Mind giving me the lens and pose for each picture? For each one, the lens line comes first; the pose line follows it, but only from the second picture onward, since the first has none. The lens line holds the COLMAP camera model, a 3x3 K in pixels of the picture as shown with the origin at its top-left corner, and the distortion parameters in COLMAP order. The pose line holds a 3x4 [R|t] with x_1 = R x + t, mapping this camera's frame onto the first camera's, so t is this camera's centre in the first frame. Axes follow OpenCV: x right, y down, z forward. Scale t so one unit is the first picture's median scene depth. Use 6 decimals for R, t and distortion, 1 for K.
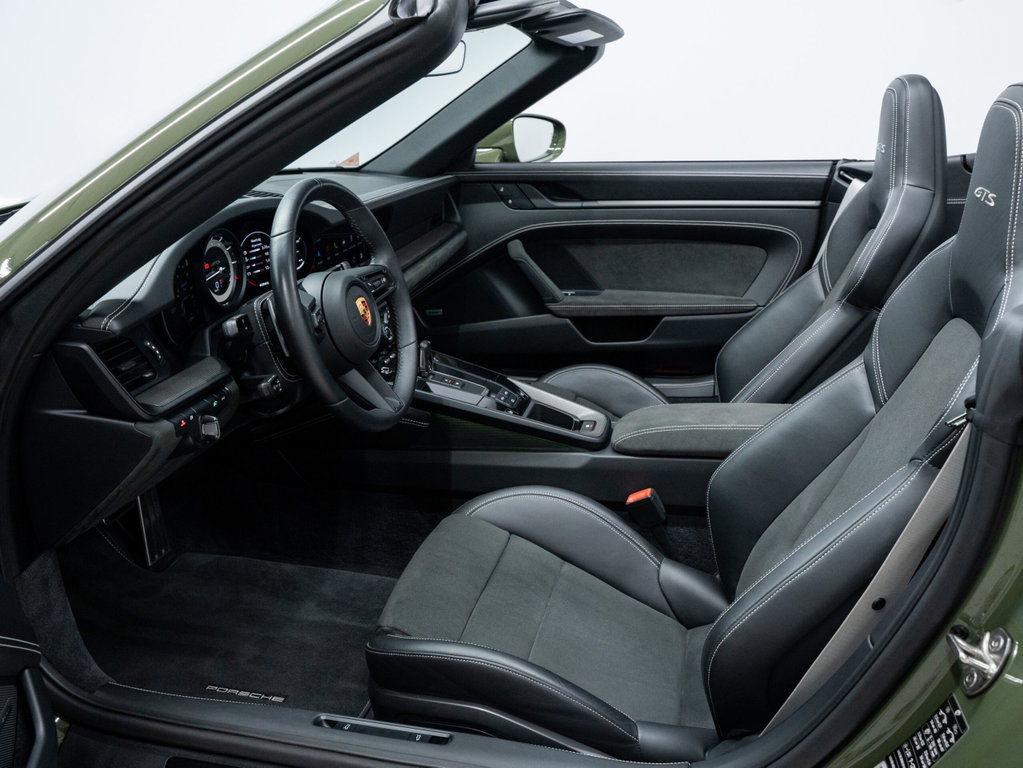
lens RADIAL K [[897.0, 0, 511.5], [0, 897.0, 384.0], [0, 0, 1]] dist [-0.128622, 0.095326]
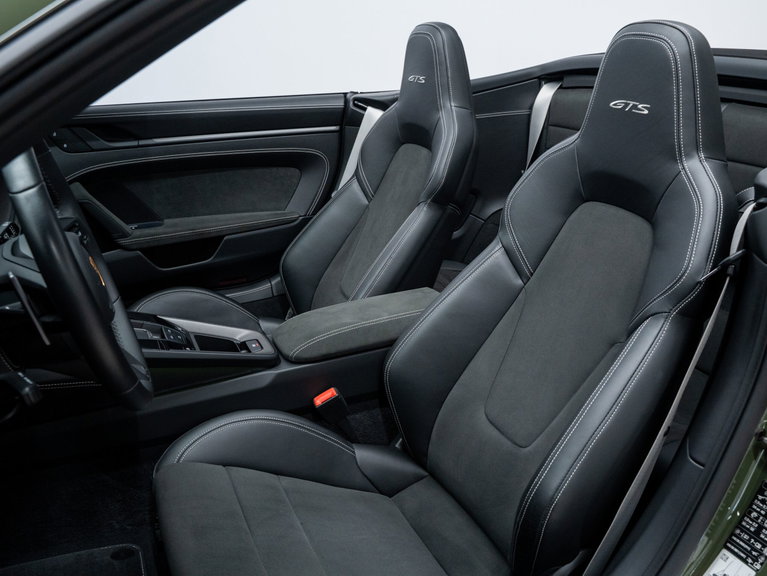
lens RADIAL K [[672.5, 0, 383.5], [0, 672.5, 288.0], [0, 0, 1]] dist [-0.128622, 0.095326]
pose [[0.796635, -0.178839, 0.577398, -0.185068], [0.168888, 0.983041, 0.071465, -0.039397], [-0.580387, 0.040584, 0.813329, 0.204033]]
